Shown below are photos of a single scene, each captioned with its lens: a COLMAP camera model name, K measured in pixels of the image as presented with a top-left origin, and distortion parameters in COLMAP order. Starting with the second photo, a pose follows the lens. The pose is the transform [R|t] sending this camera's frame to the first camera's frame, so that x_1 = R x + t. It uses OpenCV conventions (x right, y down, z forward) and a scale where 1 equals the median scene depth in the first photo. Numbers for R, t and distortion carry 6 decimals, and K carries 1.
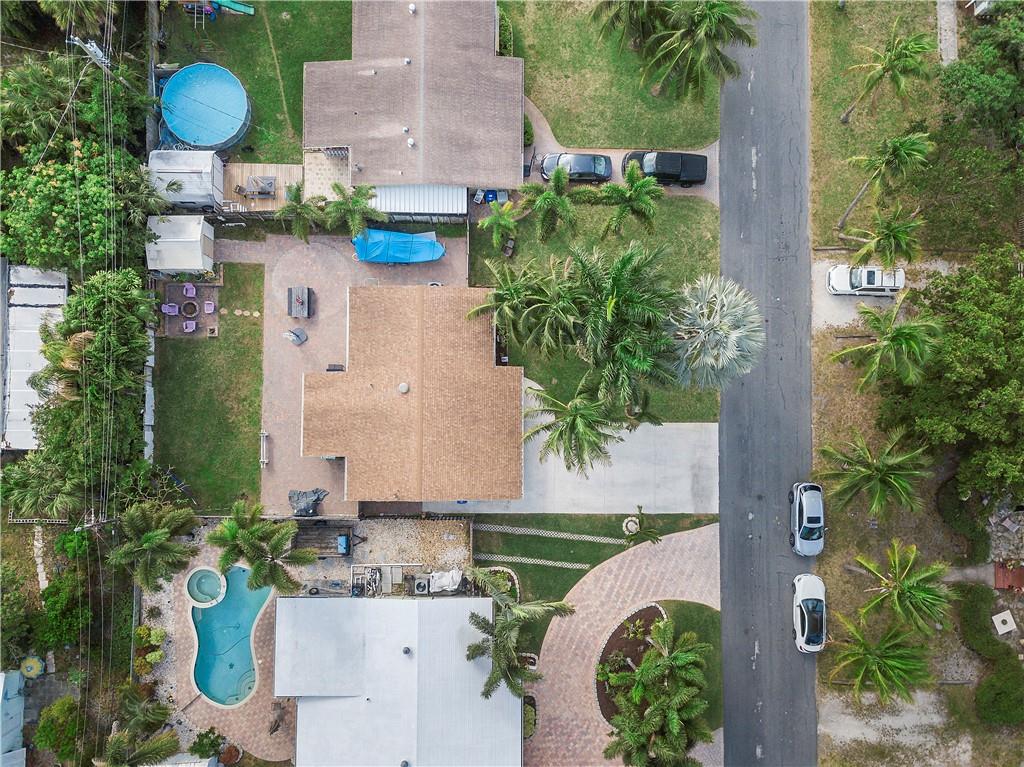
lens RADIAL K [[767.9, 0, 512.0], [0, 767.9, 388.8], [0, 0, 1]] dist [0.037146, 0.008029]
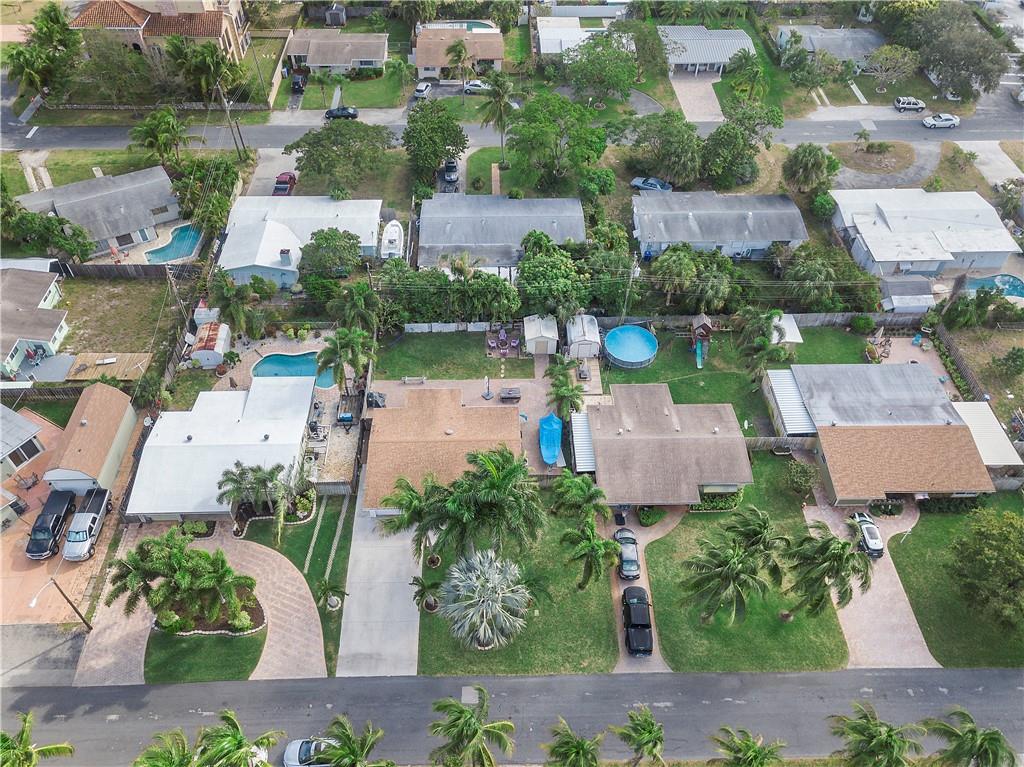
lens RADIAL K [[767.9, 0, 506.6], [0, 767.9, 377.6], [0, 0, 1]] dist [0.037146, 0.008029]
pose [[0.034583, 0.721747, -0.691292, 0.744133], [-0.998589, 0.052847, 0.005218, -0.116166], [0.040299, 0.690136, 0.722557, -0.102172]]
